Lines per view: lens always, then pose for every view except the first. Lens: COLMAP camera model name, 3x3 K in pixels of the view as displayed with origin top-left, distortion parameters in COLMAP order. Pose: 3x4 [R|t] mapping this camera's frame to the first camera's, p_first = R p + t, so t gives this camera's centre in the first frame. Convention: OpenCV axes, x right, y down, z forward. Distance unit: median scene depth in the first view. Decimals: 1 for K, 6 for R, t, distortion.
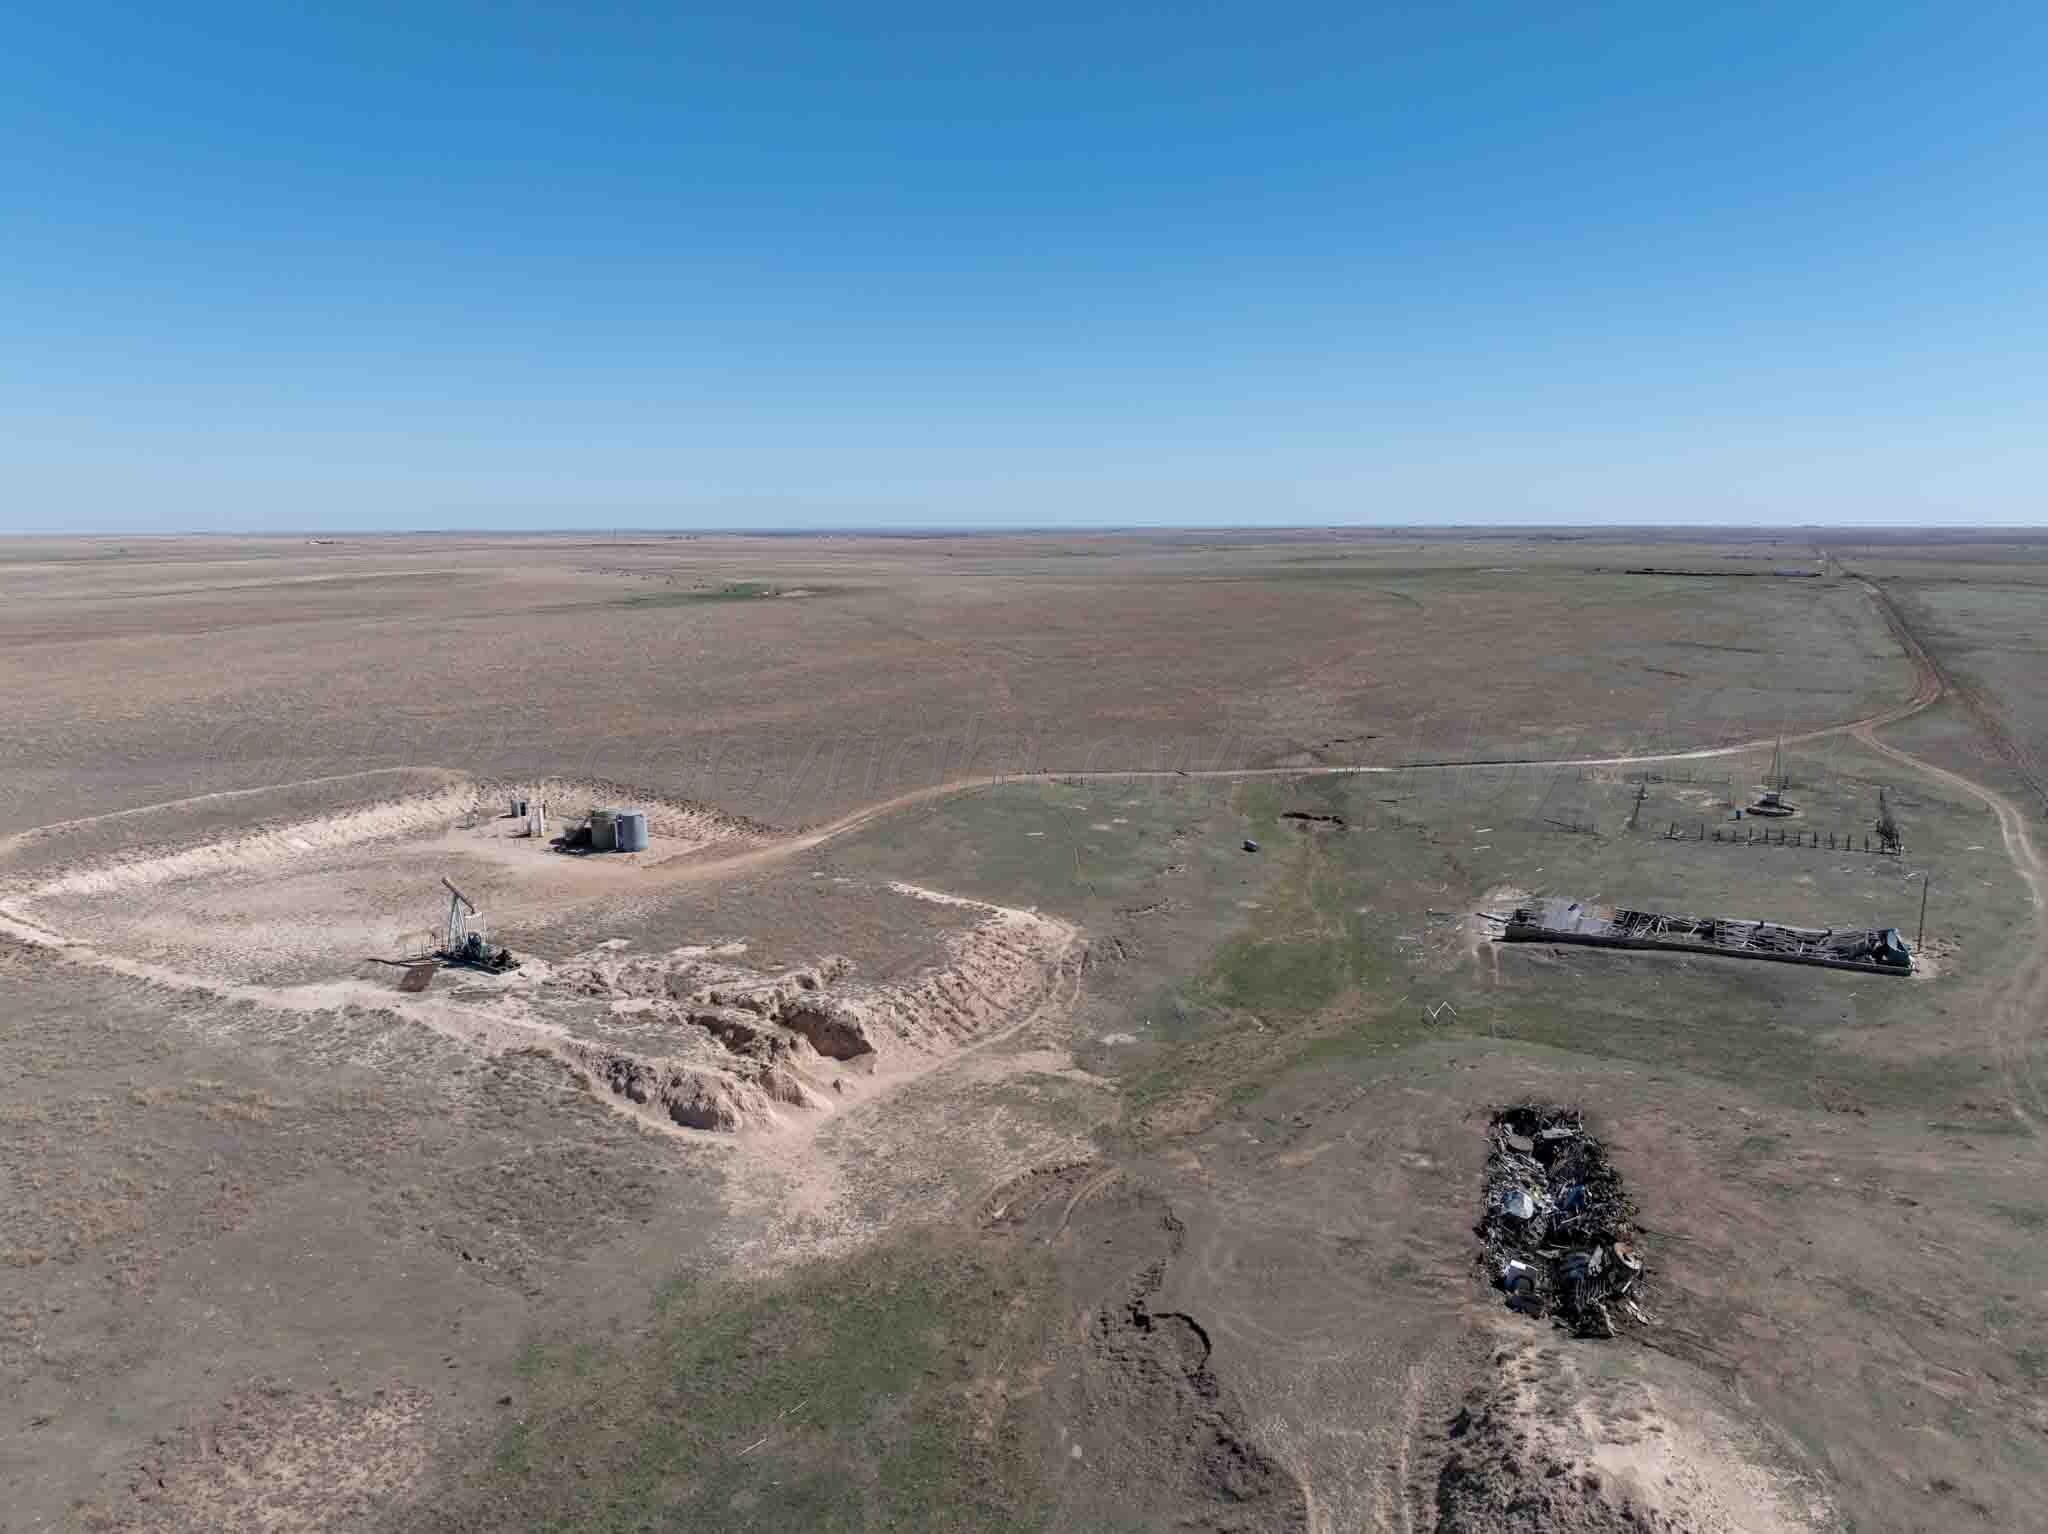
lens RADIAL K [[1395.3, 0, 1052.8], [0, 1395.3, 769.3], [0, 0, 1]] dist [-0.018258, -0.026867]
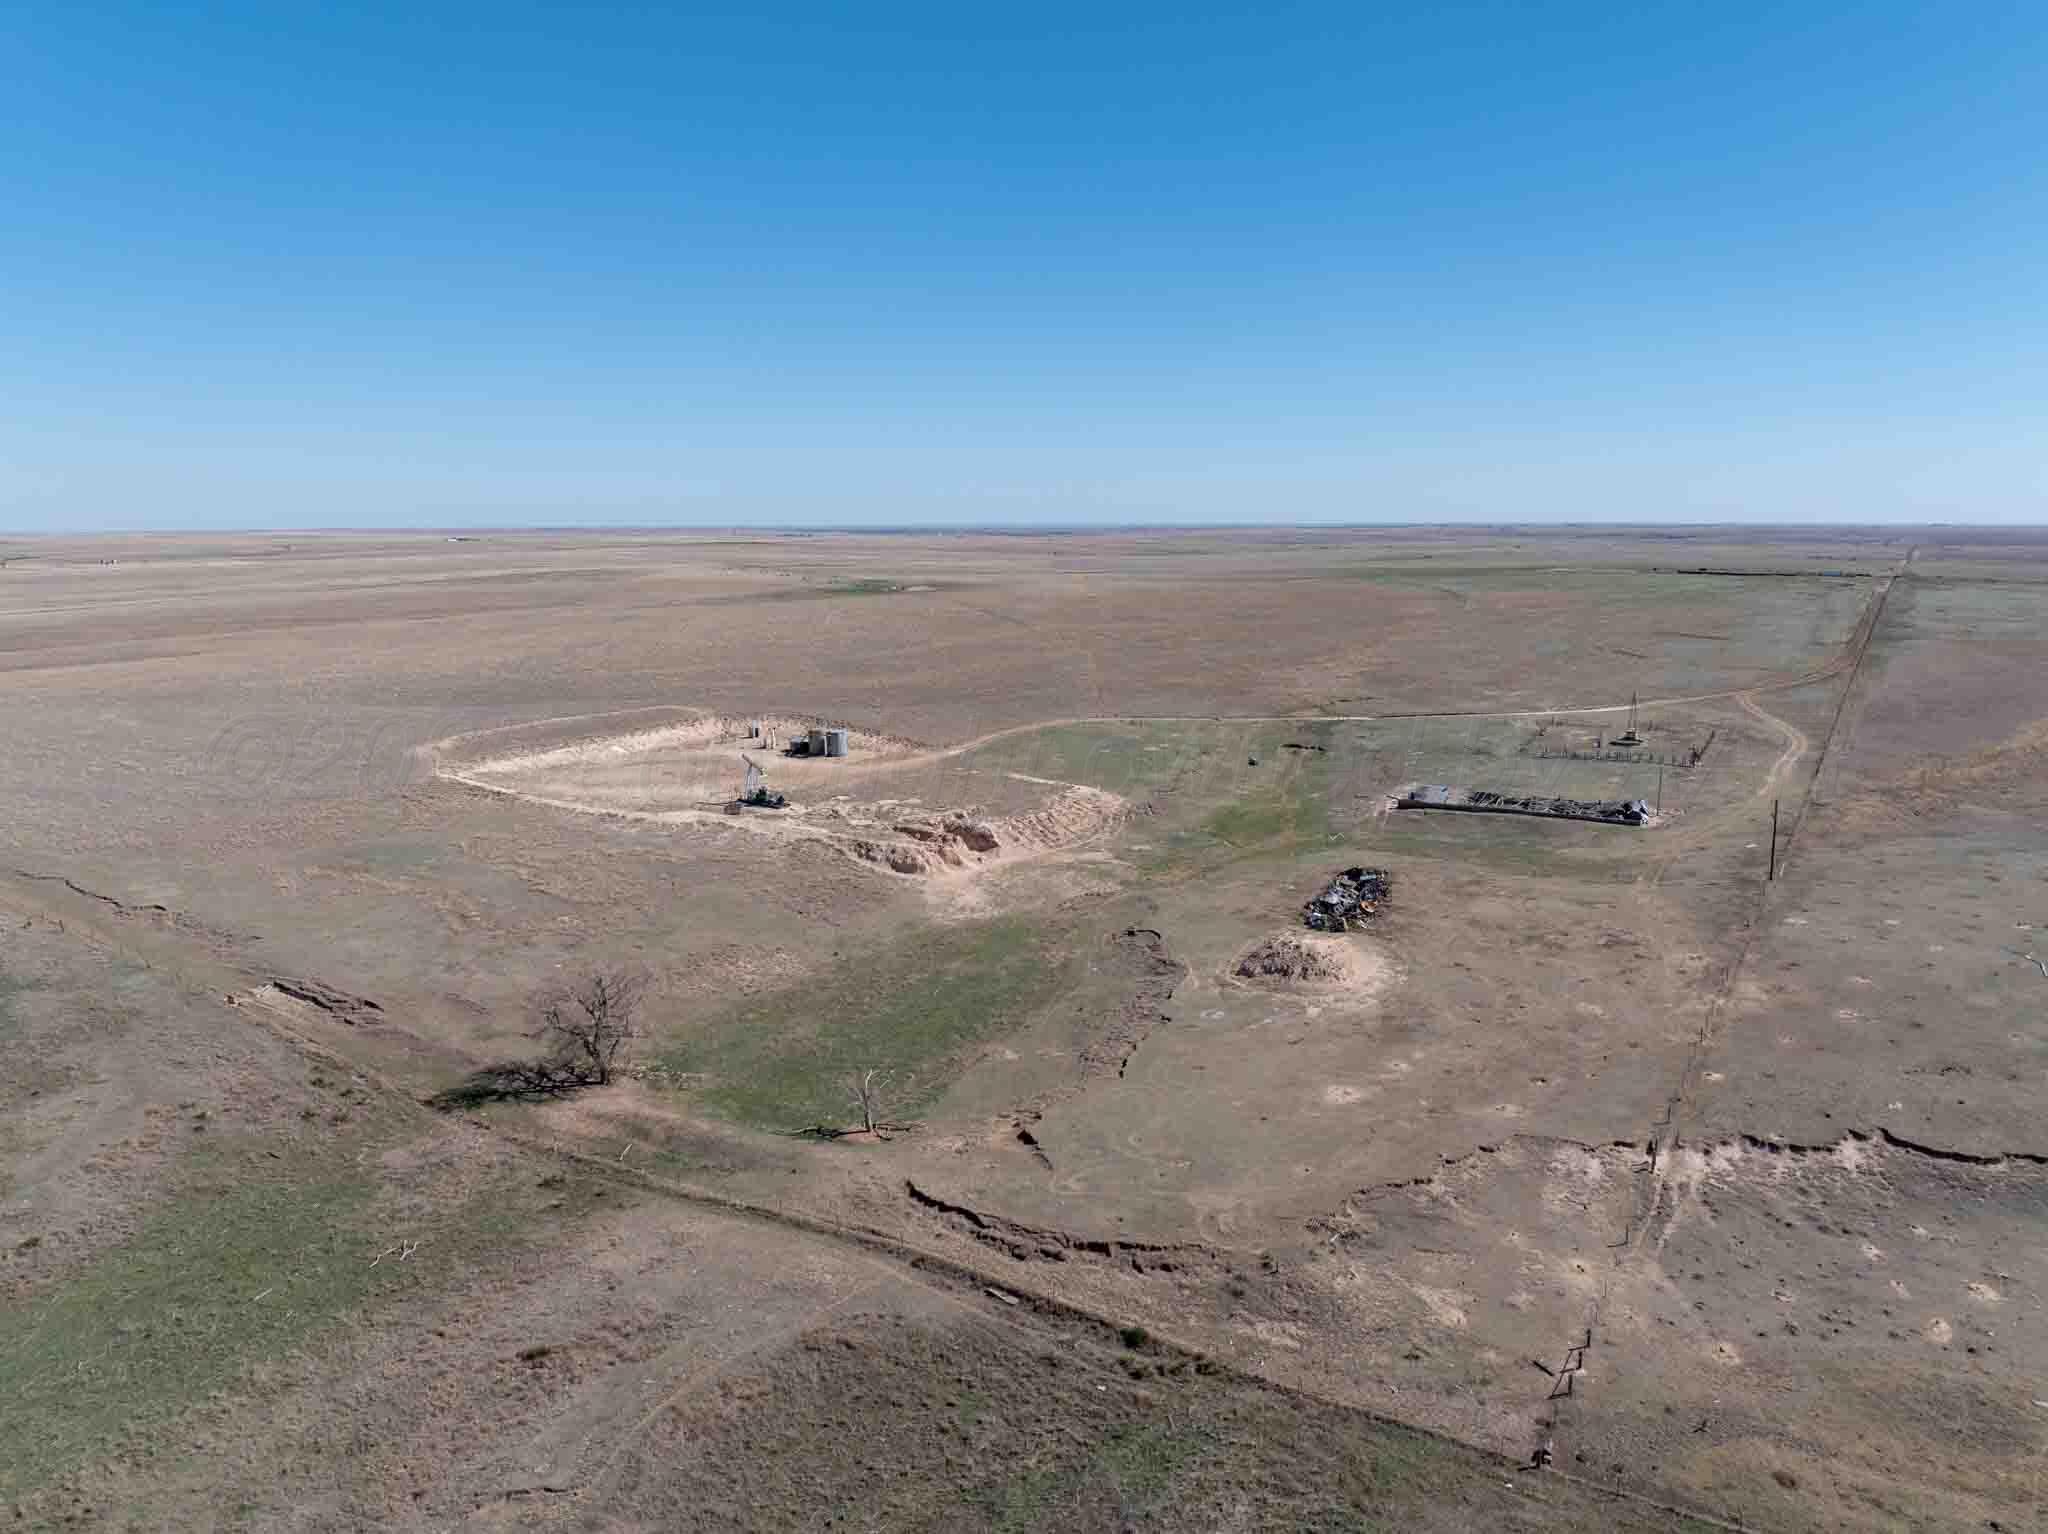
lens RADIAL K [[1395.3, 0, 1052.8], [0, 1395.3, 769.3], [0, 0, 1]] dist [-0.018258, -0.026867]
pose [[0.997203, 0.012868, -0.073627, 0.052626], [-0.012707, 0.999916, 0.002654, 0.078845], [0.073655, -0.001711, 0.997282, -0.590018]]
